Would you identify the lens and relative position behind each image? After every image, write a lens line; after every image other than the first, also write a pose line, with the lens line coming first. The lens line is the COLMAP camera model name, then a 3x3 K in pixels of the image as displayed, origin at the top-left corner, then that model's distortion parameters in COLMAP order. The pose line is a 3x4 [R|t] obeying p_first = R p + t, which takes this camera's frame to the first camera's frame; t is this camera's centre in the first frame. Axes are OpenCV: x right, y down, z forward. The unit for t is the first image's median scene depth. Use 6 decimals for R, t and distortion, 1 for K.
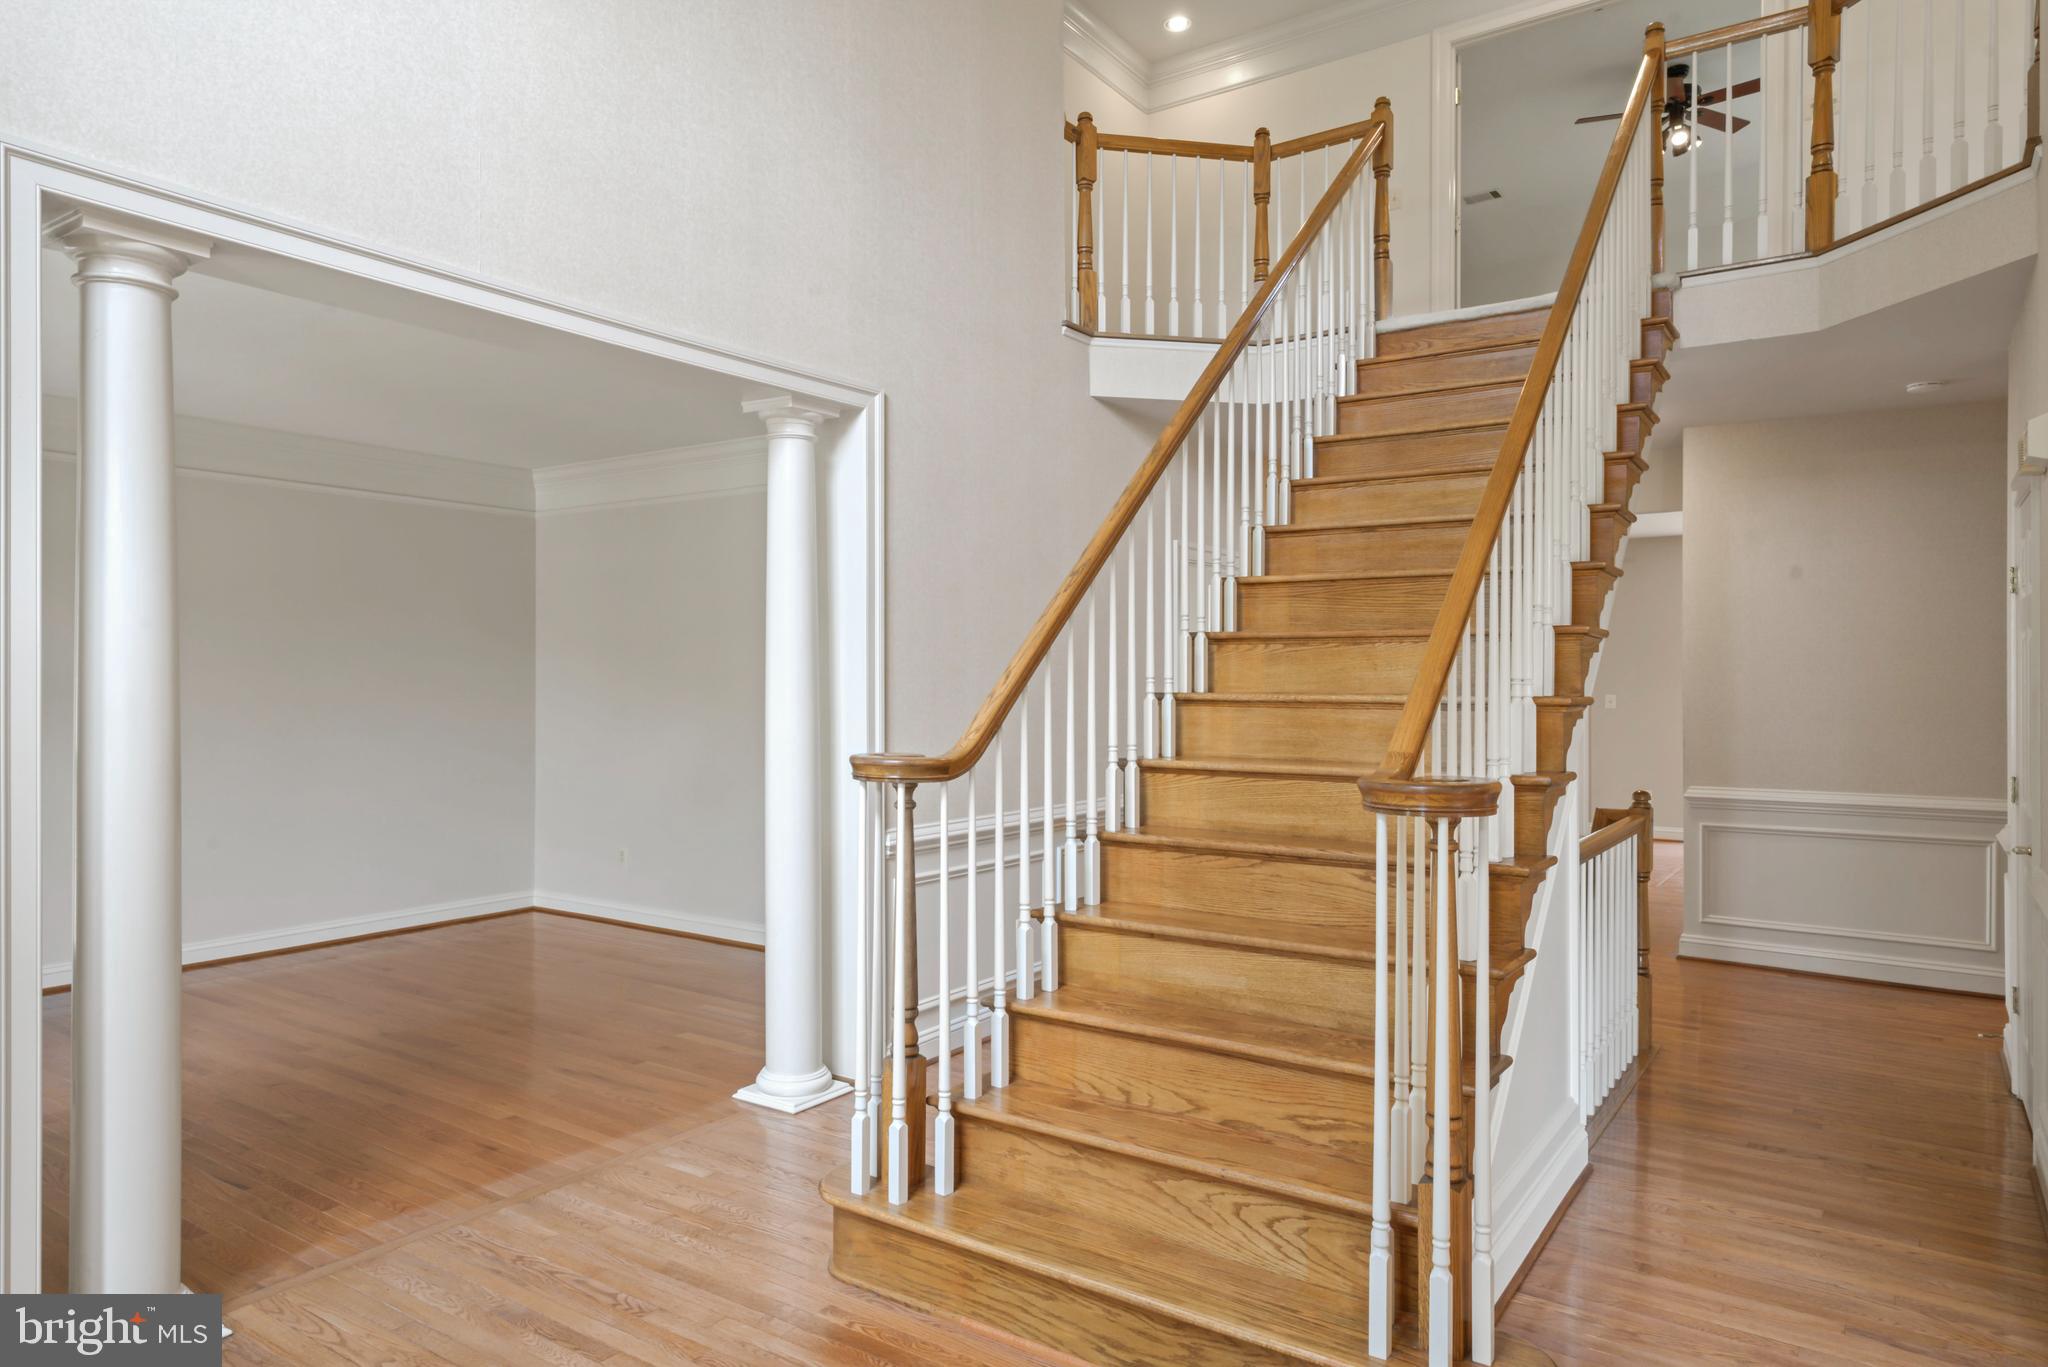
lens RADIAL K [[1220.7, 0, 1040.6], [0, 1220.7, 680.4], [0, 0, 1]] dist [0.011193, 0.000462]
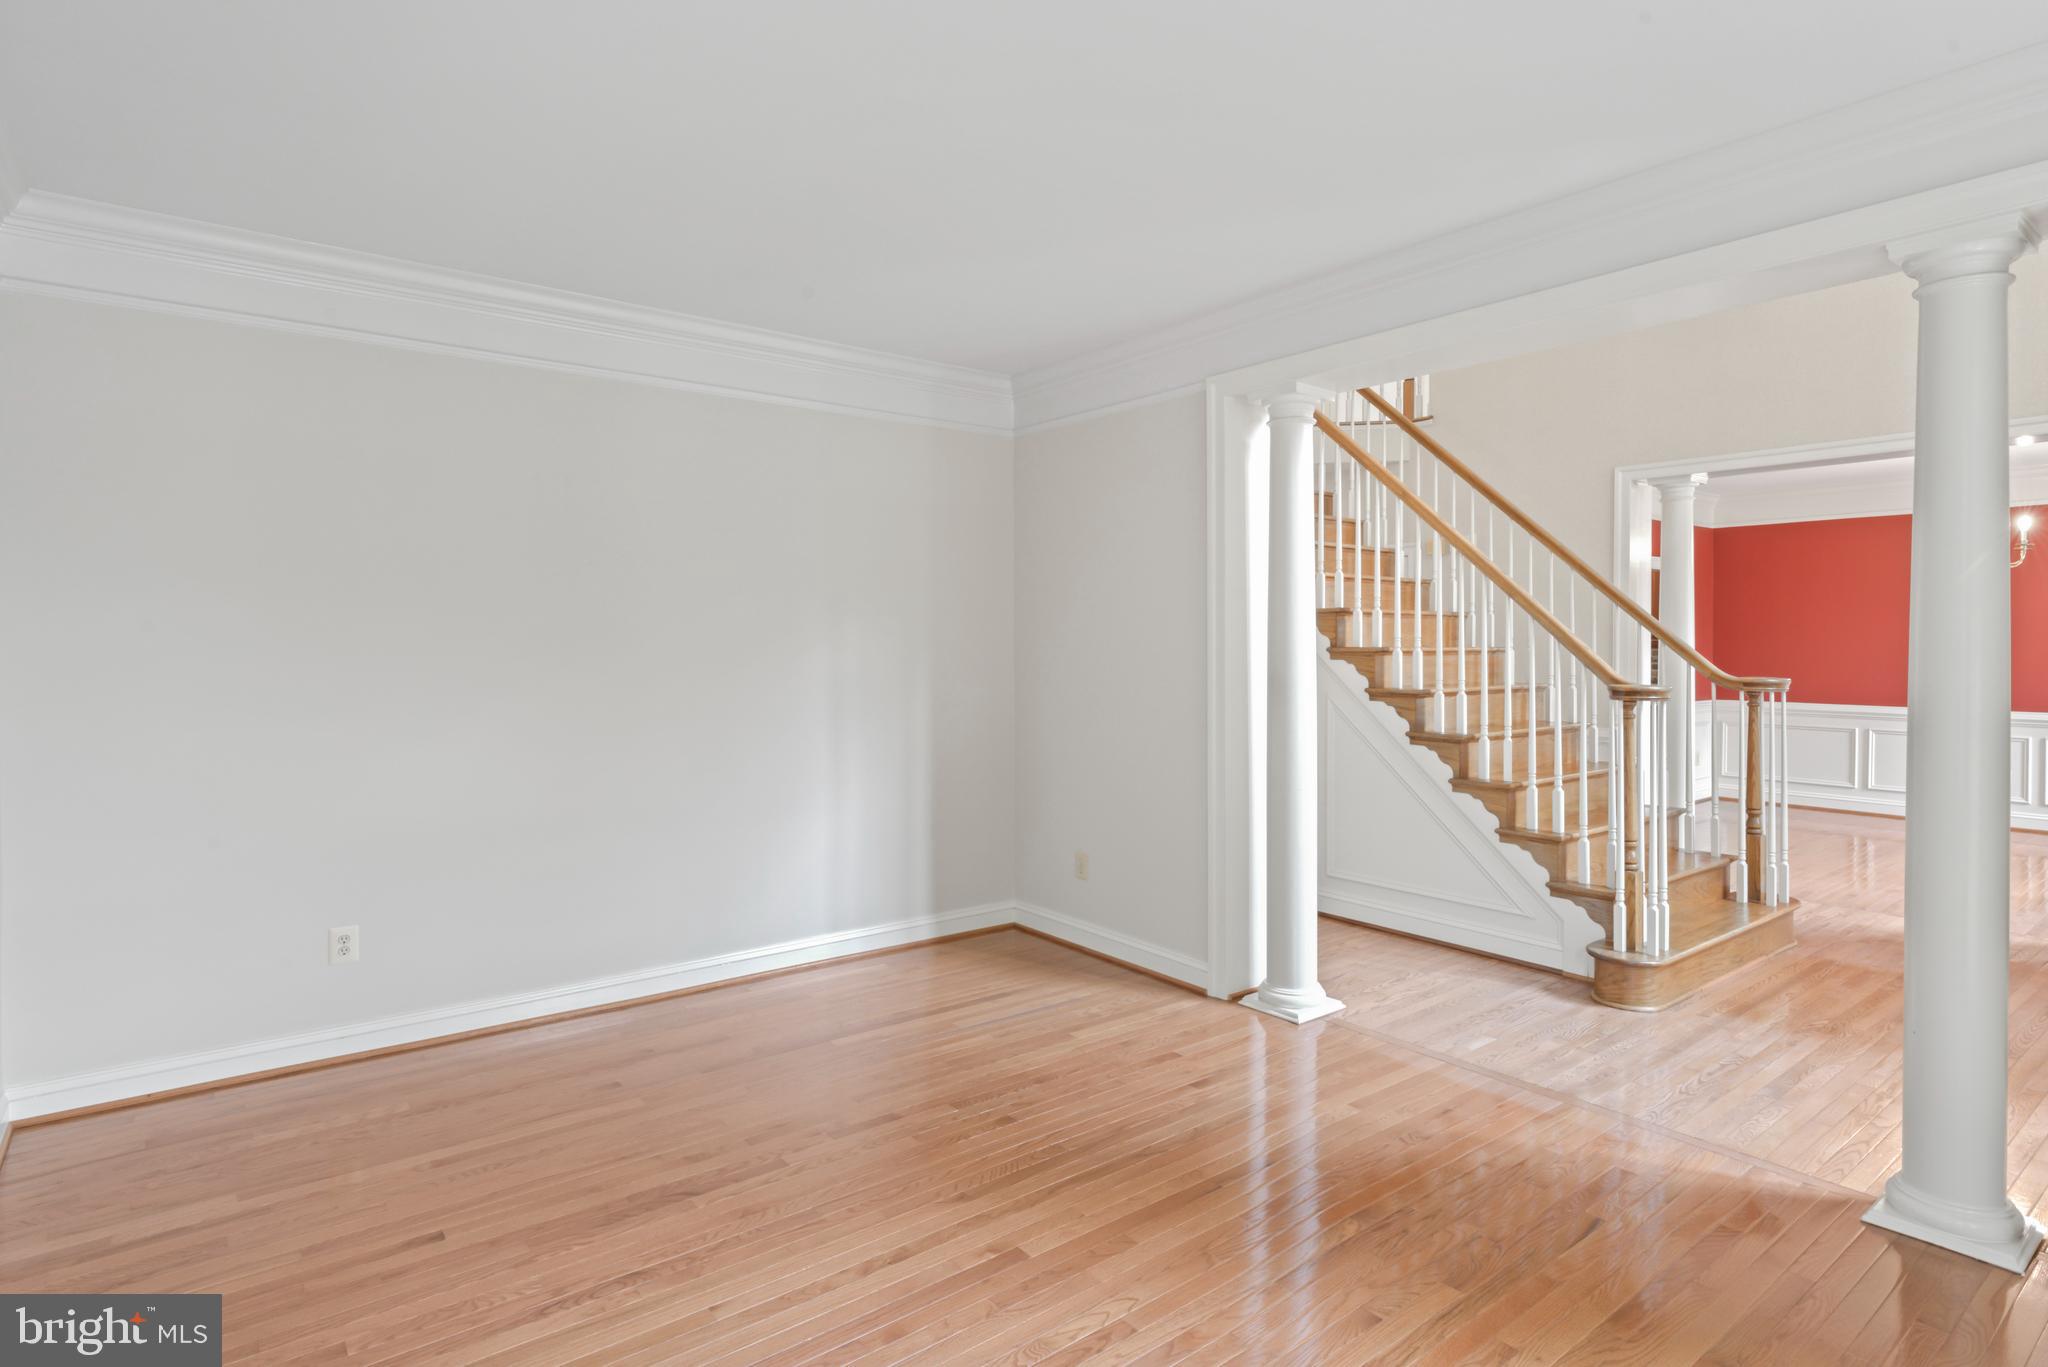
lens RADIAL K [[1047.4, 0, 1012.5], [0, 1047.4, 670.0], [0, 0, 1]] dist [-0.002778, 0.000806]
pose [[0.331118, -0.021093, 0.943353, -1.446881], [0.001778, 0.999762, 0.021730, 0.014016], [-0.943588, -0.005517, 0.331077, 1.137673]]
